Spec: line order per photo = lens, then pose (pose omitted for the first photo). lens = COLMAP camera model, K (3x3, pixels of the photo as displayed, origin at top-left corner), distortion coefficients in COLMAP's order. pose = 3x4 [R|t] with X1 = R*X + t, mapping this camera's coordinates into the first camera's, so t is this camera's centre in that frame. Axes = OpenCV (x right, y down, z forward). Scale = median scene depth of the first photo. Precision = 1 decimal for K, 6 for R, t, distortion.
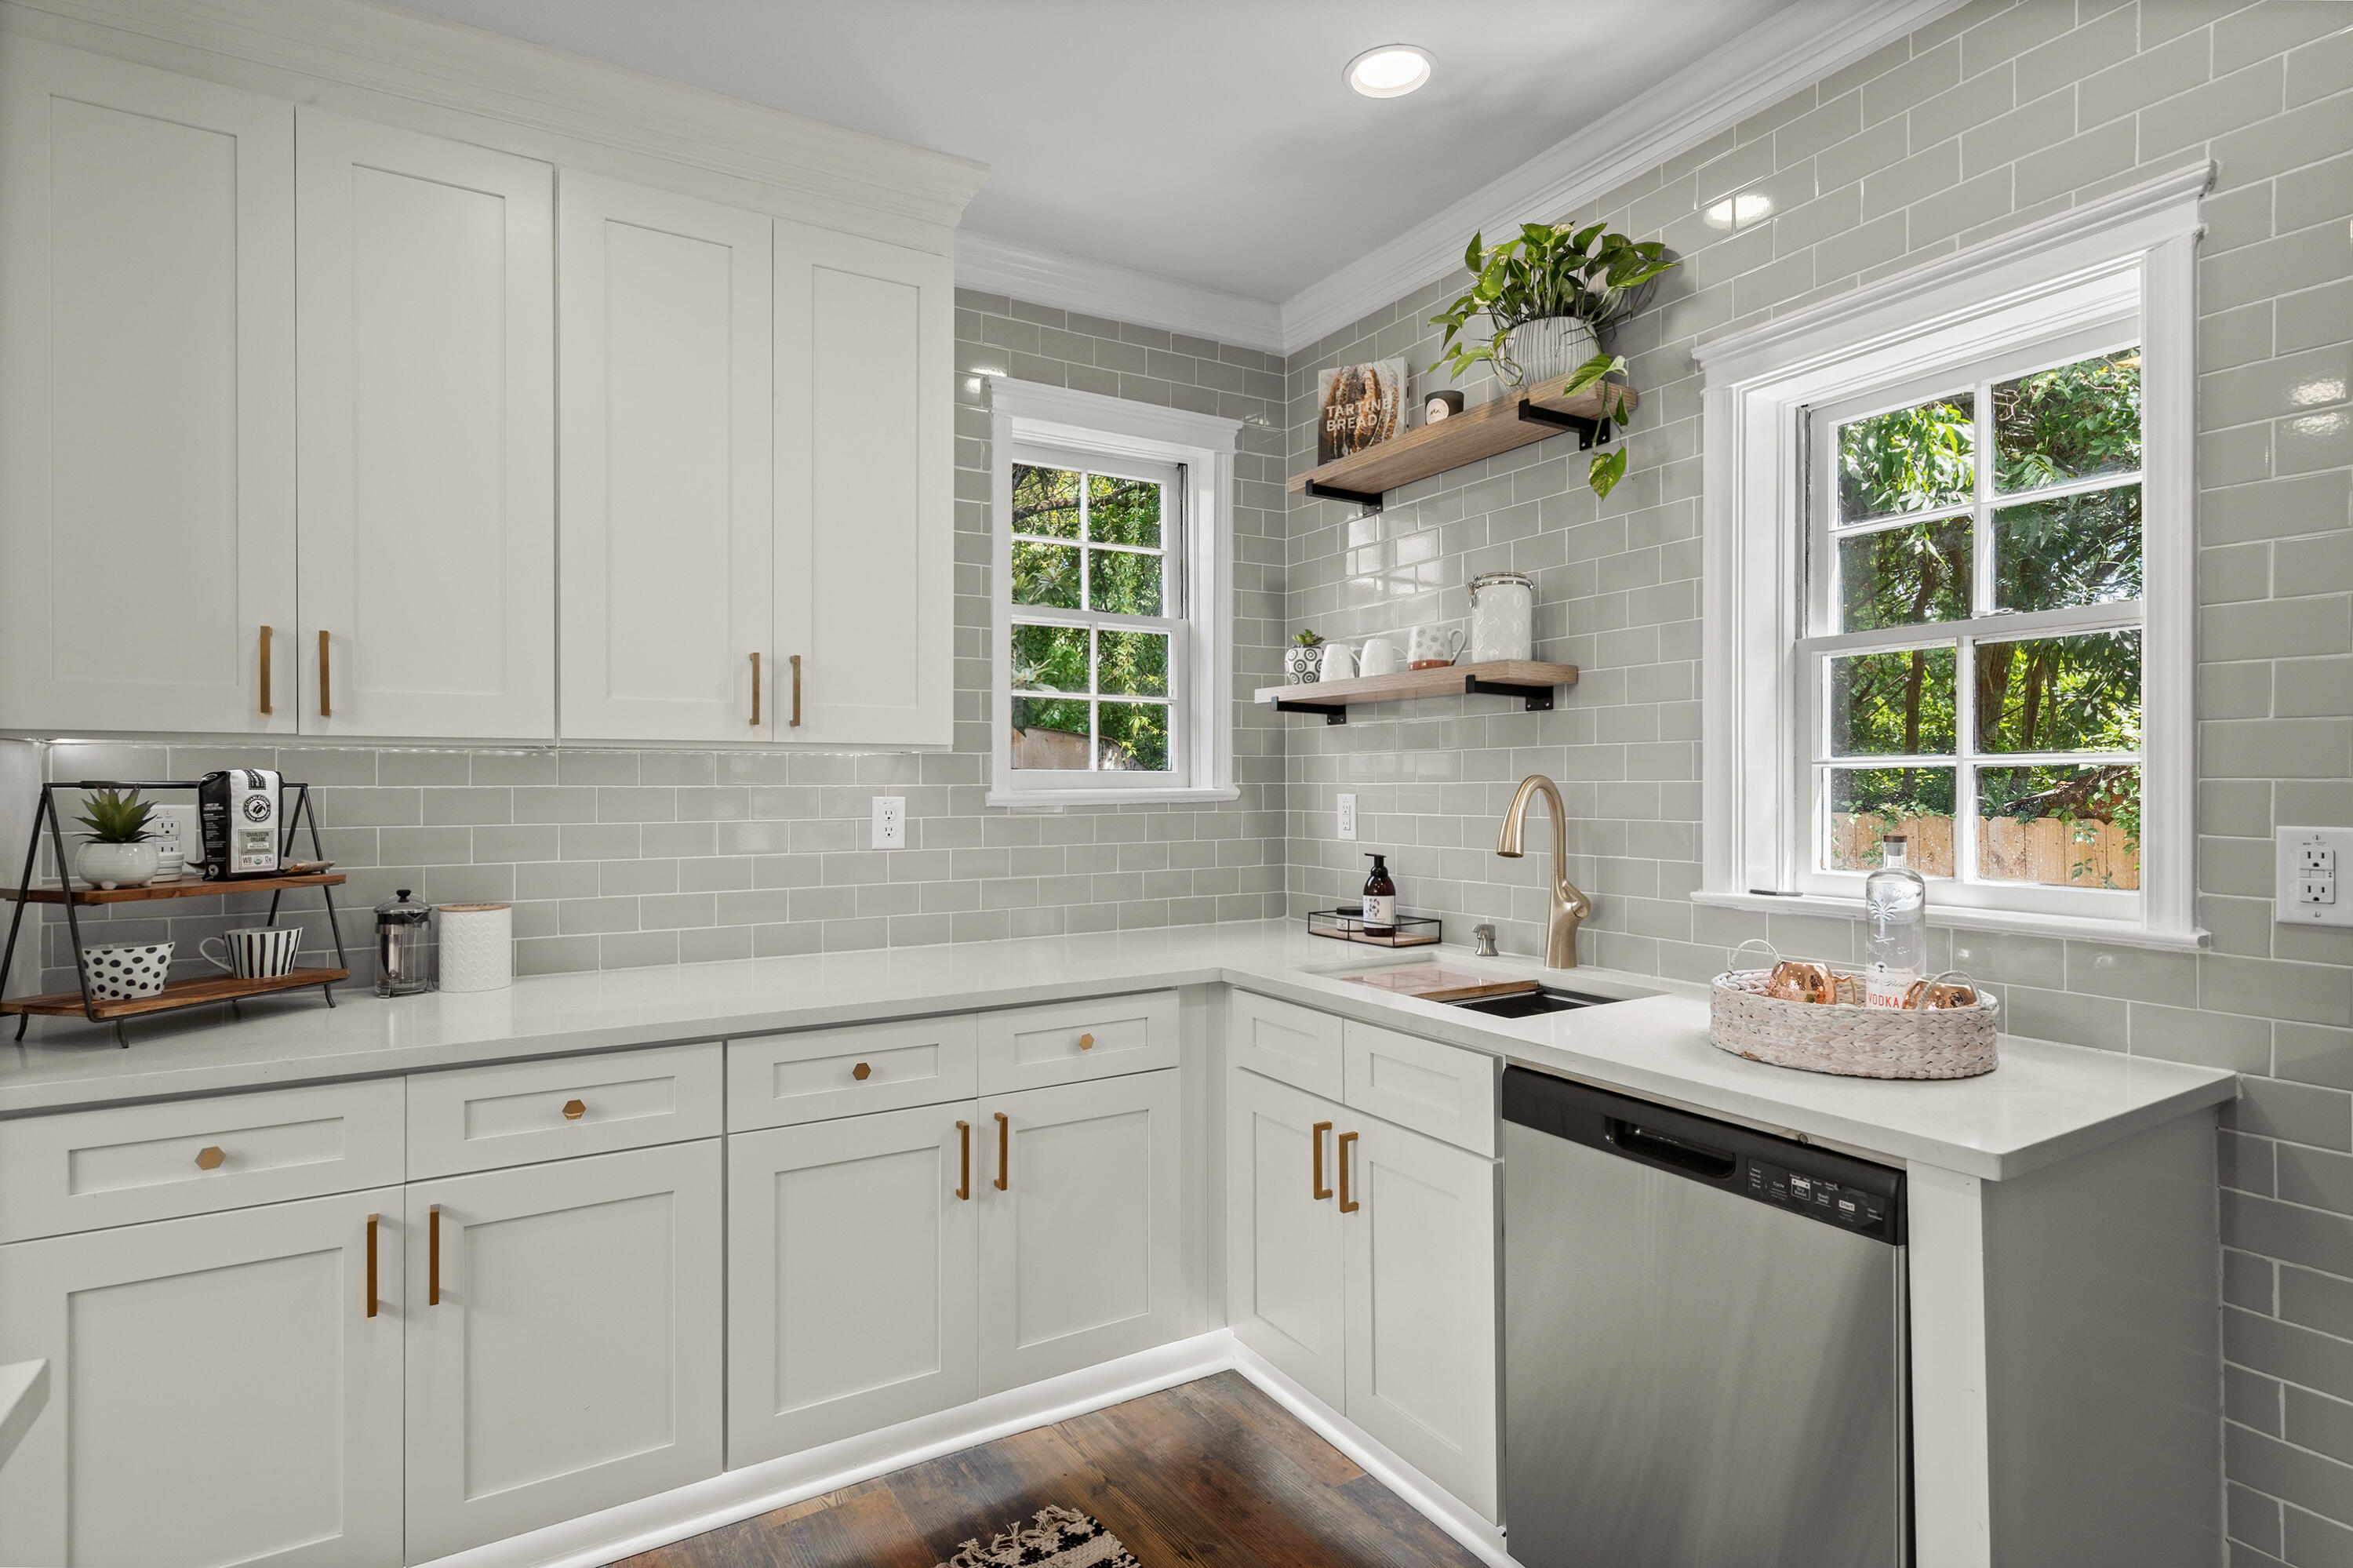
lens RADIAL K [[1184.0, 0, 1176.5], [0, 1184.0, 784.0], [0, 0, 1]] dist [0.001026, 0.000493]
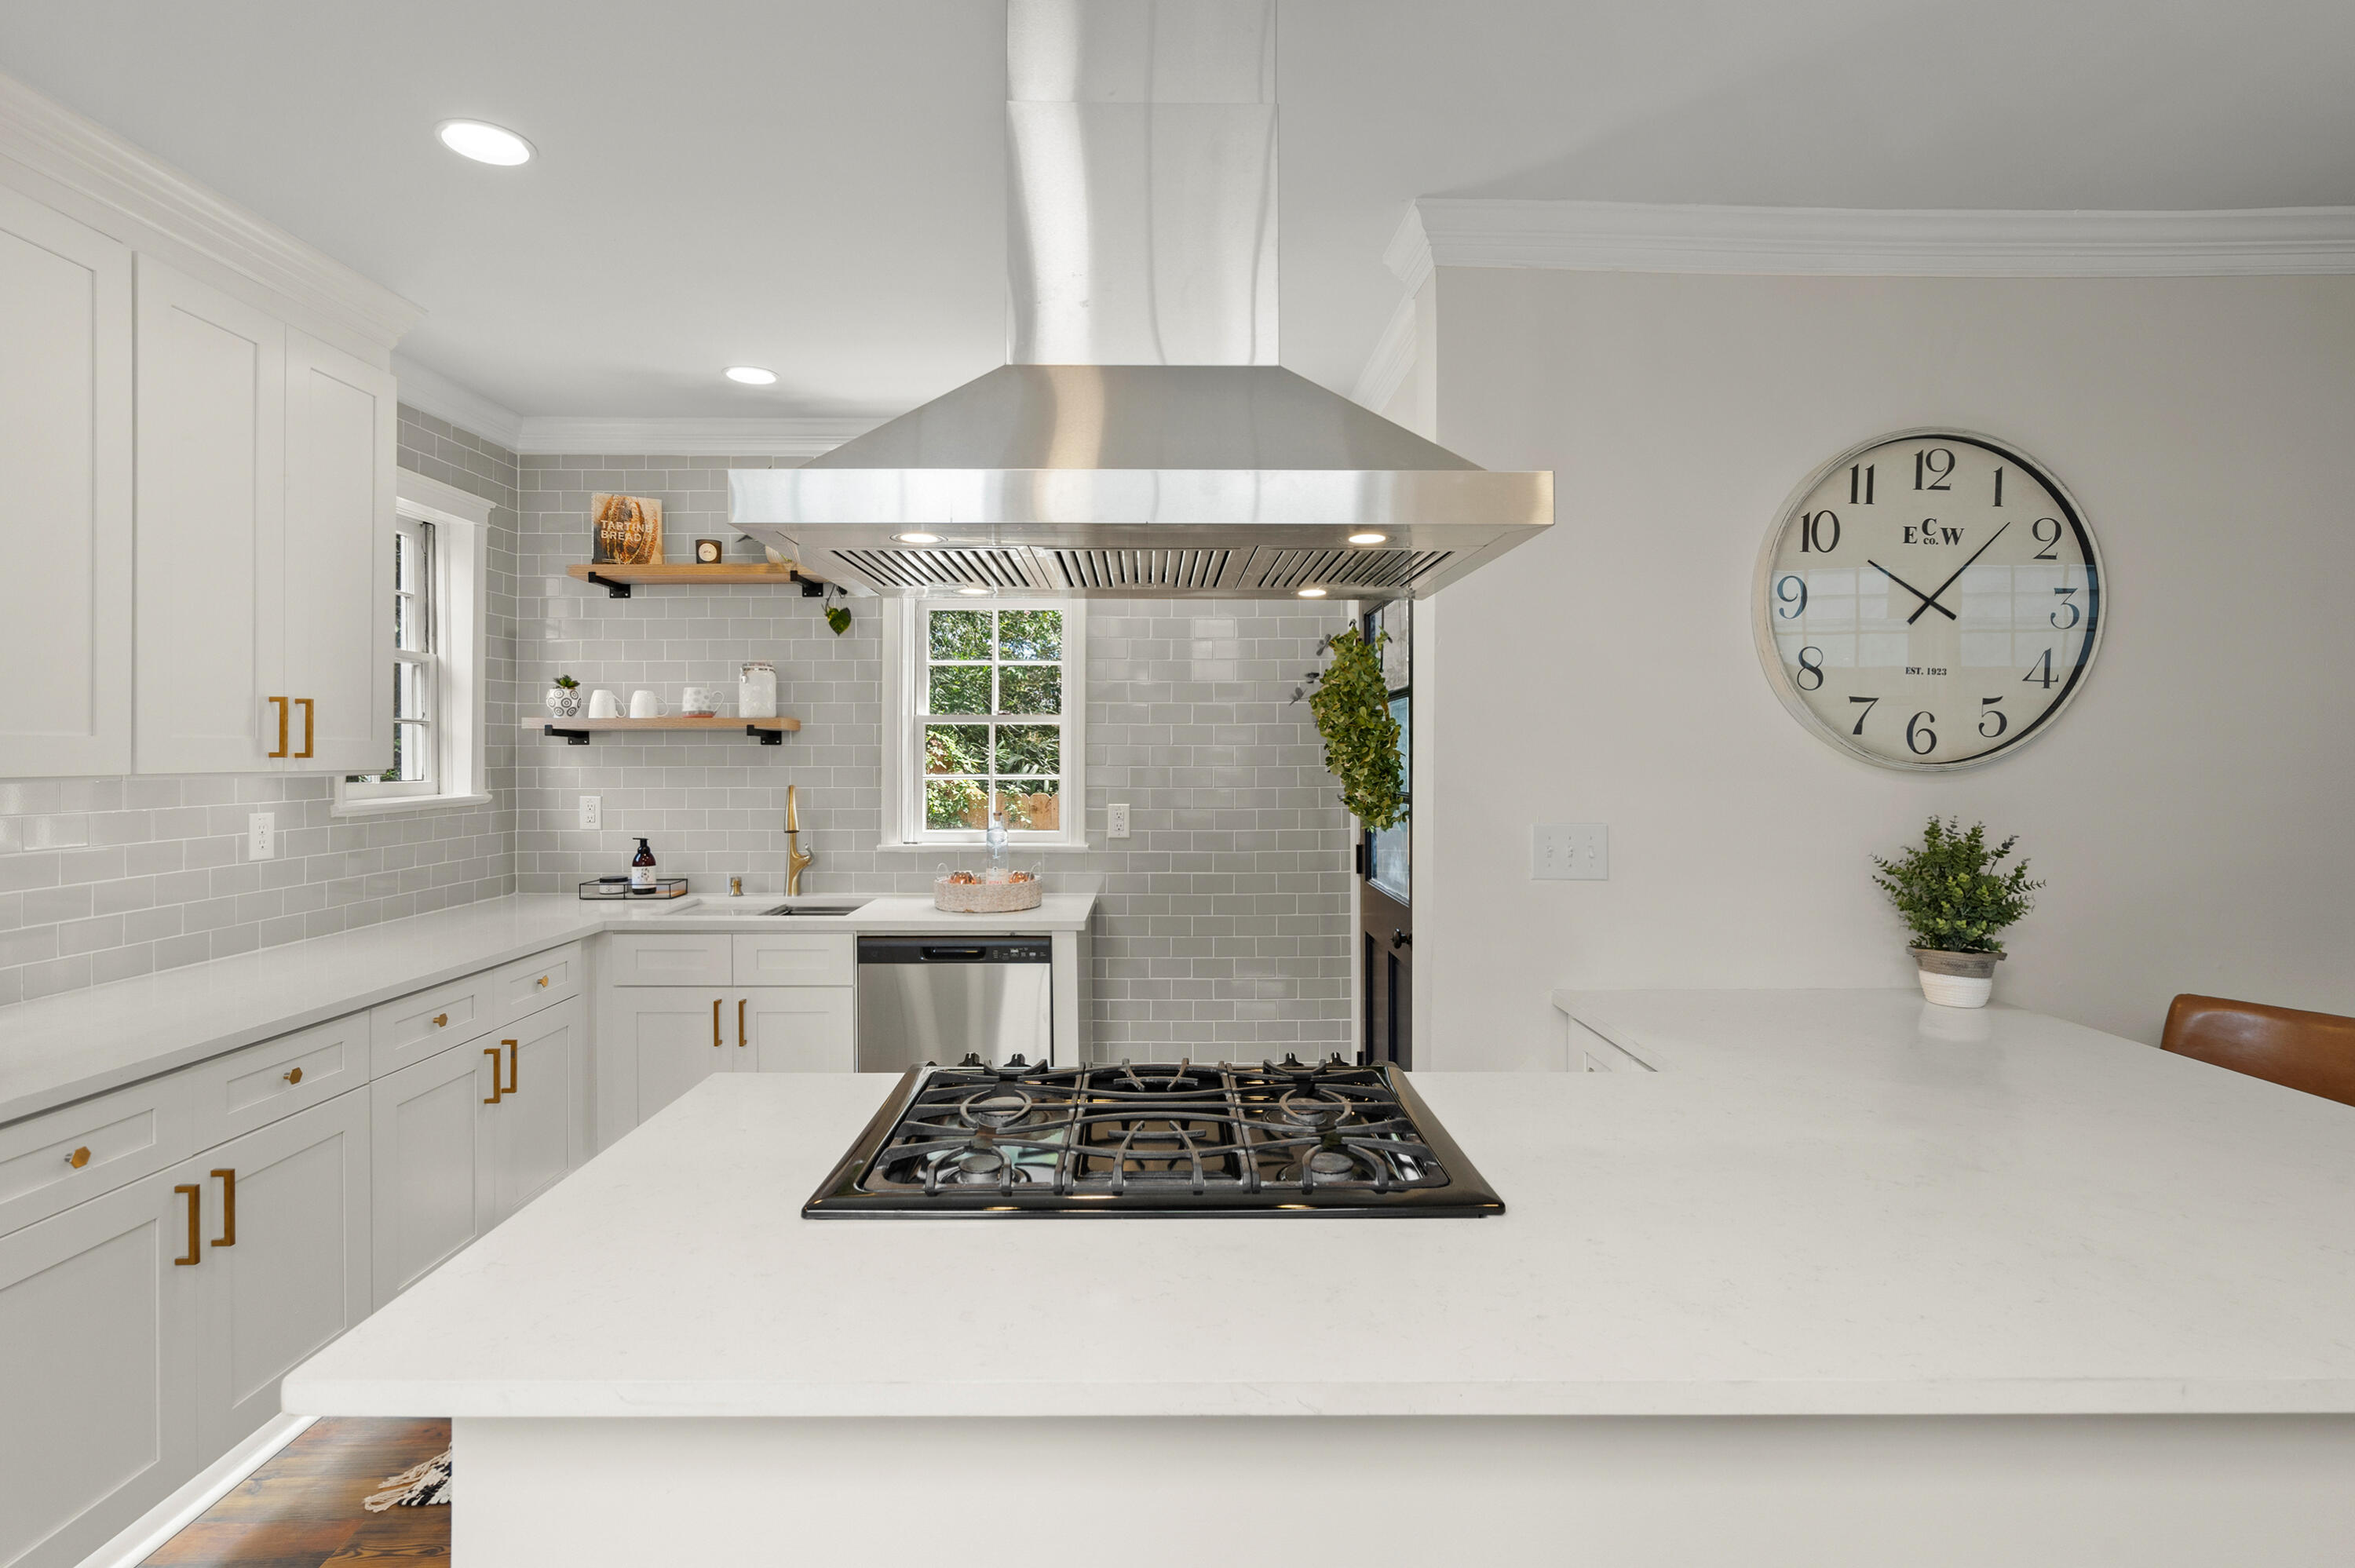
lens RADIAL K [[1132.2, 0, 1170.5], [0, 1132.2, 770.0], [0, 0, 1]] dist [-0.002851, -0.000299]
pose [[0.505315, -0.009989, 0.862877, -0.800633], [-0.001092, 0.999925, 0.012214, -0.047700], [-0.862934, -0.007114, 0.505267, -0.297123]]
